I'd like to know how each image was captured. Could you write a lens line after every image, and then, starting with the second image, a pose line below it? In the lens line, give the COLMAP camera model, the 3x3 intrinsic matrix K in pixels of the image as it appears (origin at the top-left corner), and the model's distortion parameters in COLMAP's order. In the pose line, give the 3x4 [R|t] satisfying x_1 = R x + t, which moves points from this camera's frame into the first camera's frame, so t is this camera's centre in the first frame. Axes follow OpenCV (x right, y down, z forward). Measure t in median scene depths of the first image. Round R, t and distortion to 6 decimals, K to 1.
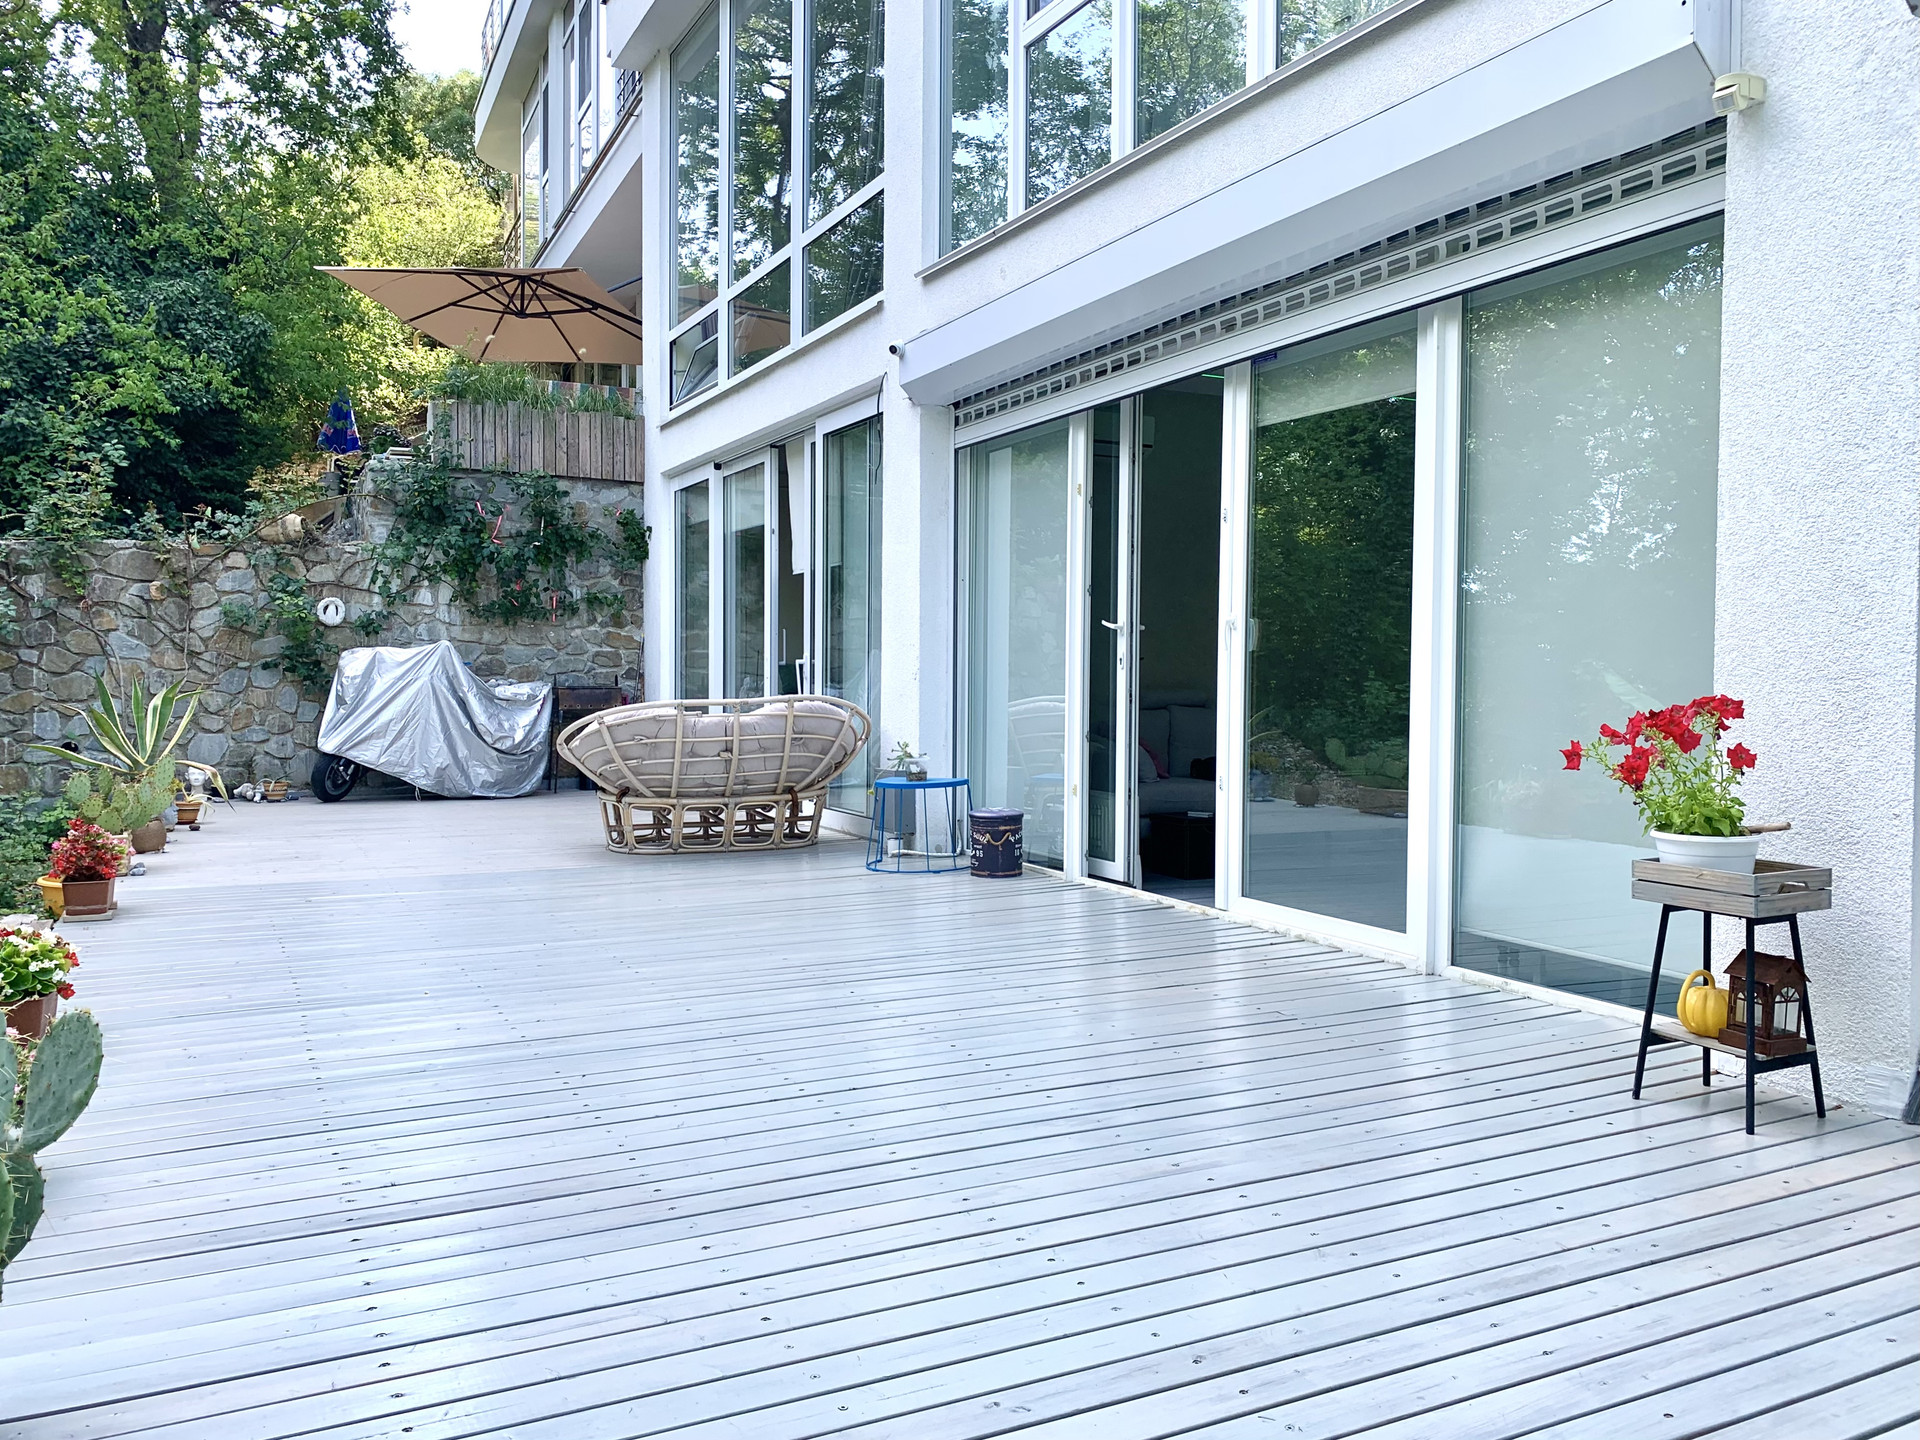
lens RADIAL K [[1481.9, 0, 961.7], [0, 1481.9, 714.9], [0, 0, 1]] dist [0.062527, -0.079086]
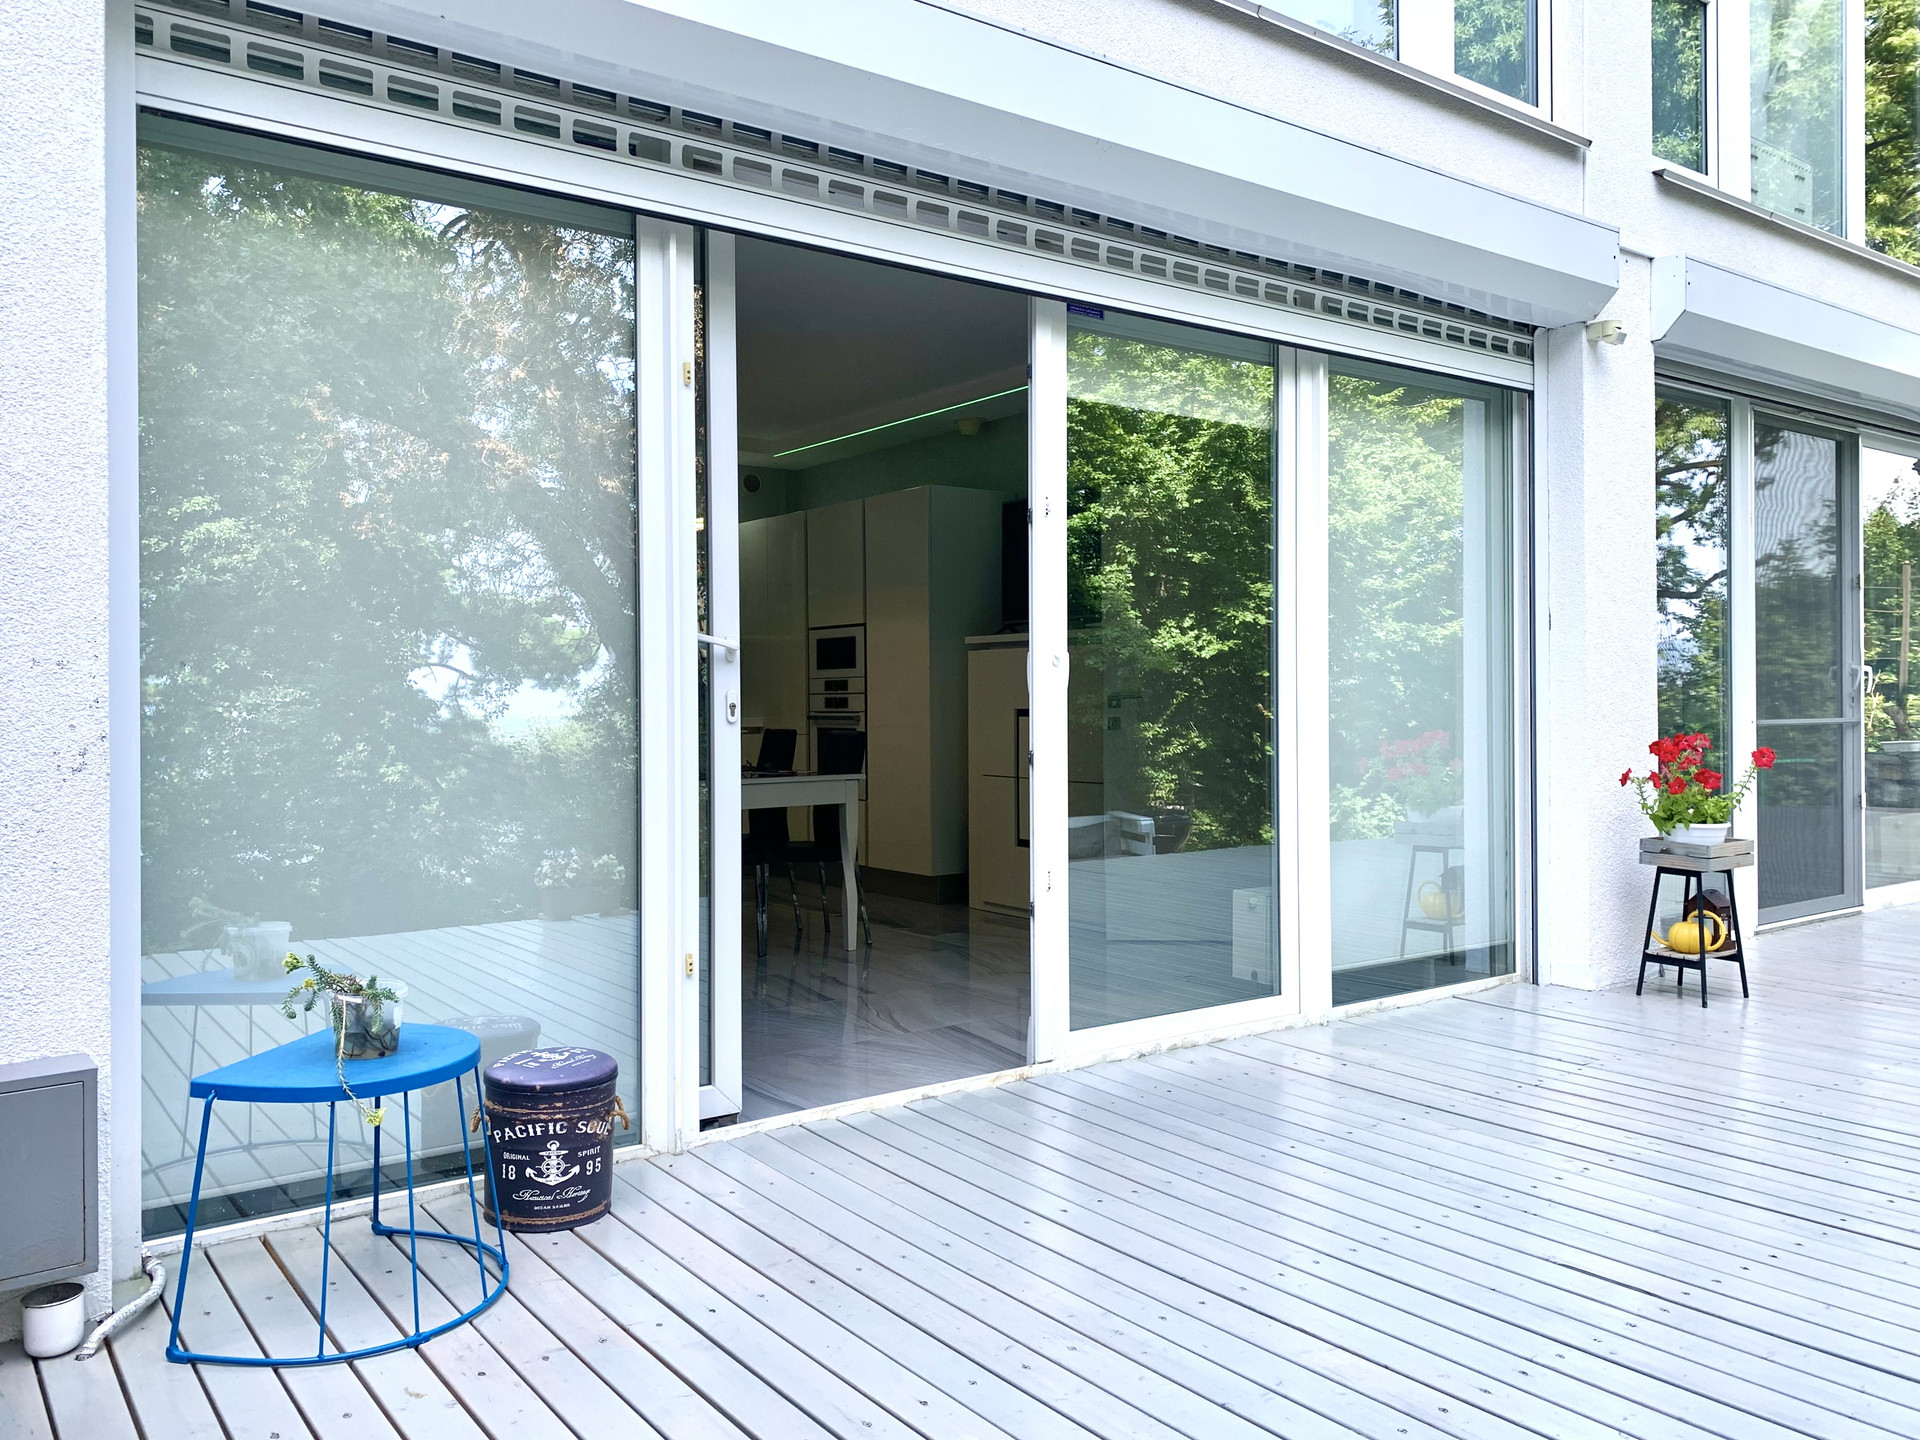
lens RADIAL K [[1481.9, 0, 956.8], [0, 1481.9, 708.4], [0, 0, 1]] dist [0.062527, -0.079086]
pose [[-0.150906, -0.015904, 0.988420, -0.591213], [0.018259, 0.999655, 0.018872, -0.057129], [-0.988379, 0.020896, -0.150564, 1.298309]]
